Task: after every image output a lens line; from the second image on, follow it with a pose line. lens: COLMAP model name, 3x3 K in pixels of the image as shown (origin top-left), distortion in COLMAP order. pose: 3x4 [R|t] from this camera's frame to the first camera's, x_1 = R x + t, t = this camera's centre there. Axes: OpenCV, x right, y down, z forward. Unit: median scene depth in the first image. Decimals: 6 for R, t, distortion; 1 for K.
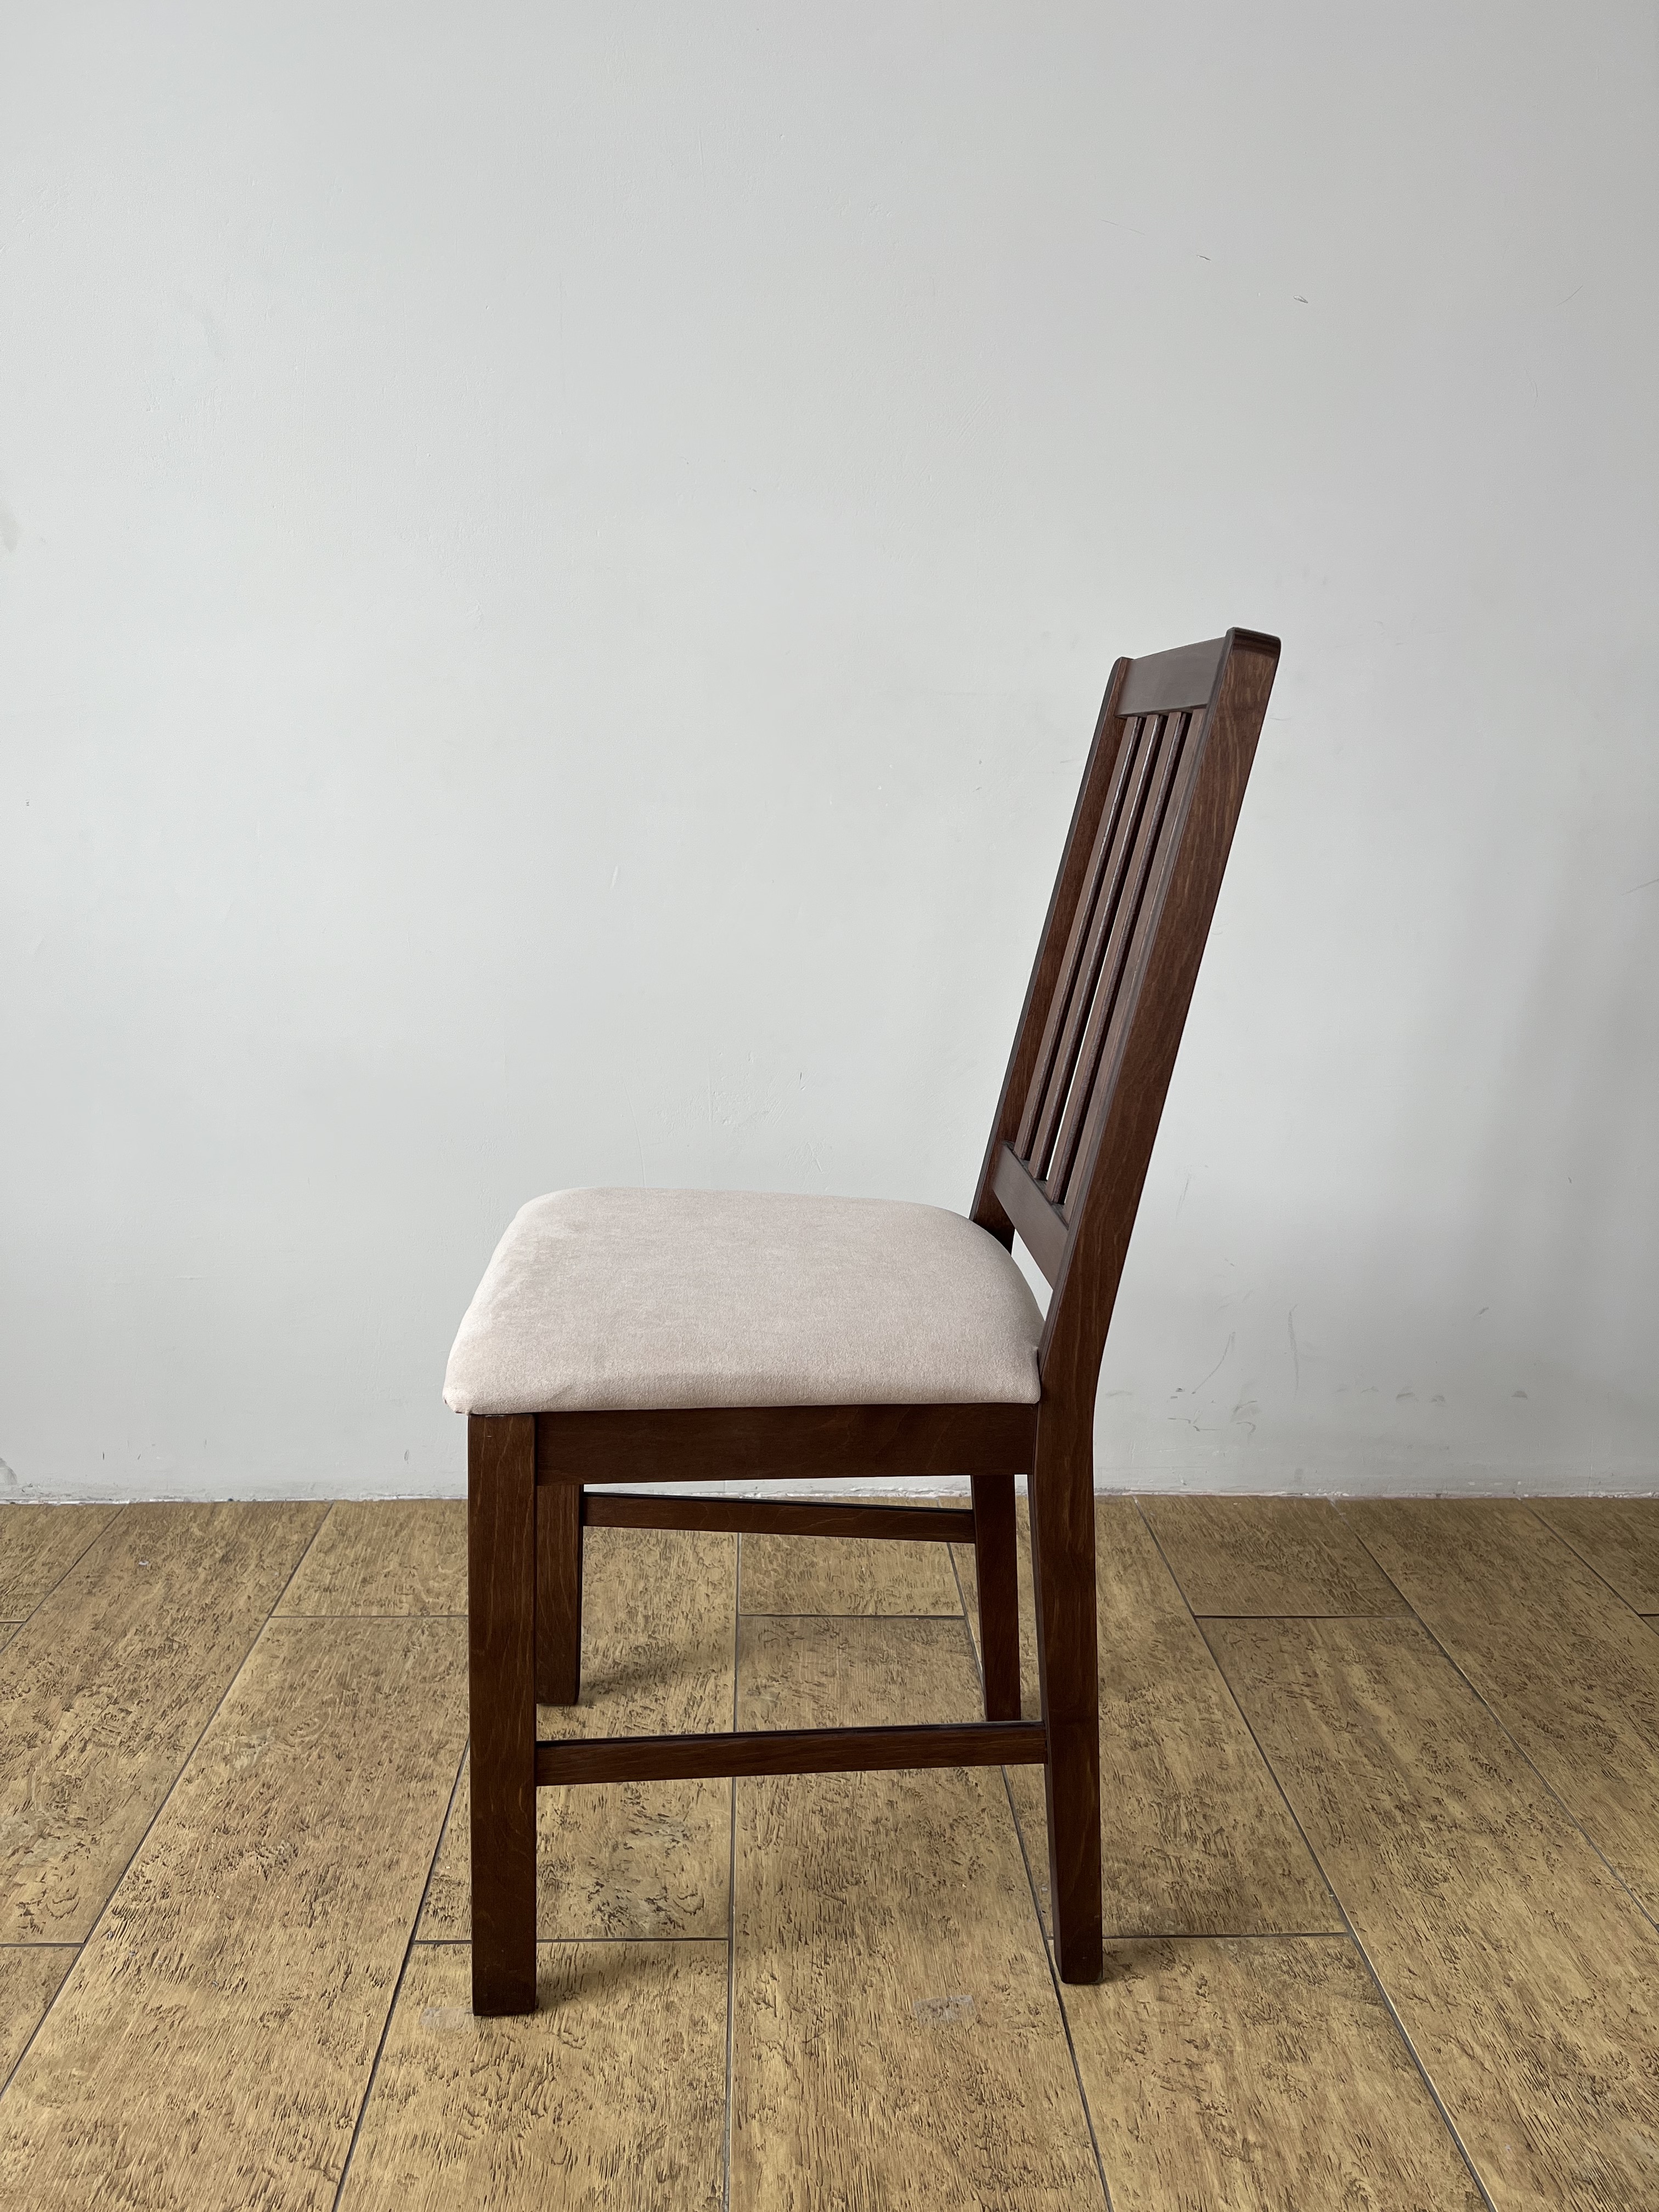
lens RADIAL K [[1676.4, 0, 821.3], [0, 1676.4, 1106.6], [0, 0, 1]] dist [0.037627, -0.052946]
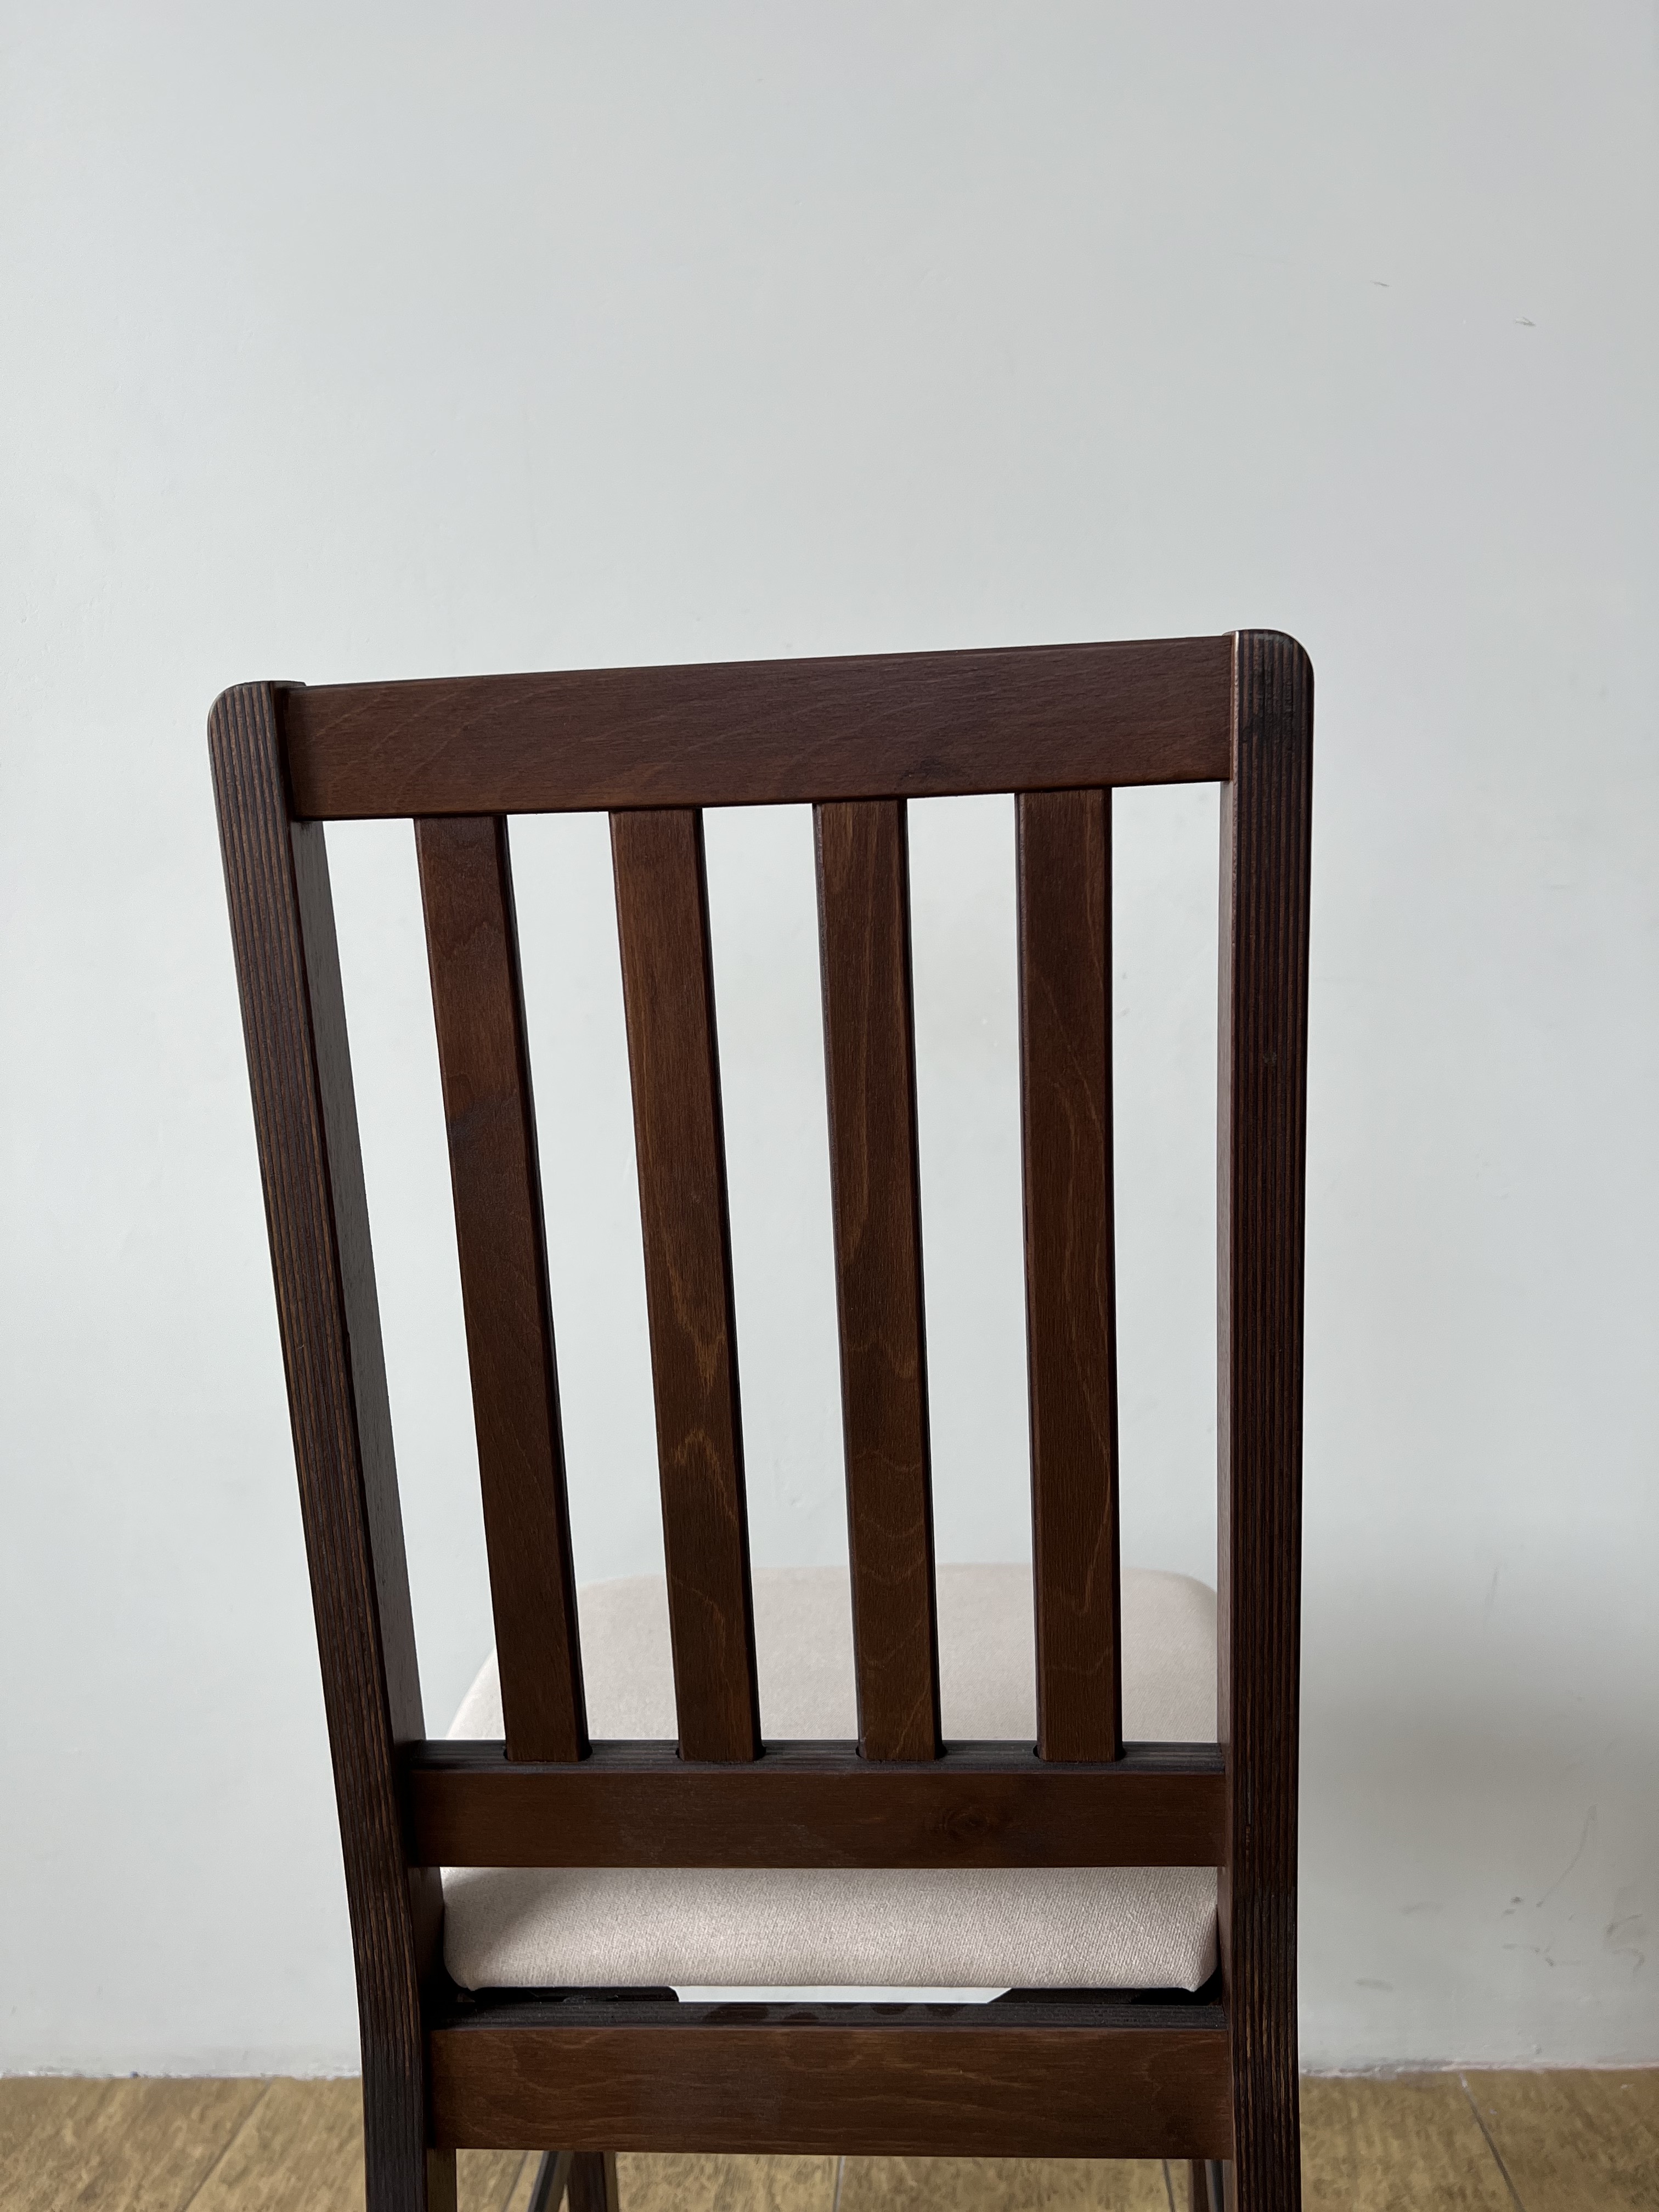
lens RADIAL K [[1676.4, 0, 837.3], [0, 1676.4, 1103.2], [0, 0, 1]] dist [0.037627, -0.052946]
pose [[0.990369, -0.063380, -0.123098, 0.071542], [0.040841, 0.983243, -0.177668, -0.039167], [0.132296, 0.170929, 0.976361, 0.370298]]
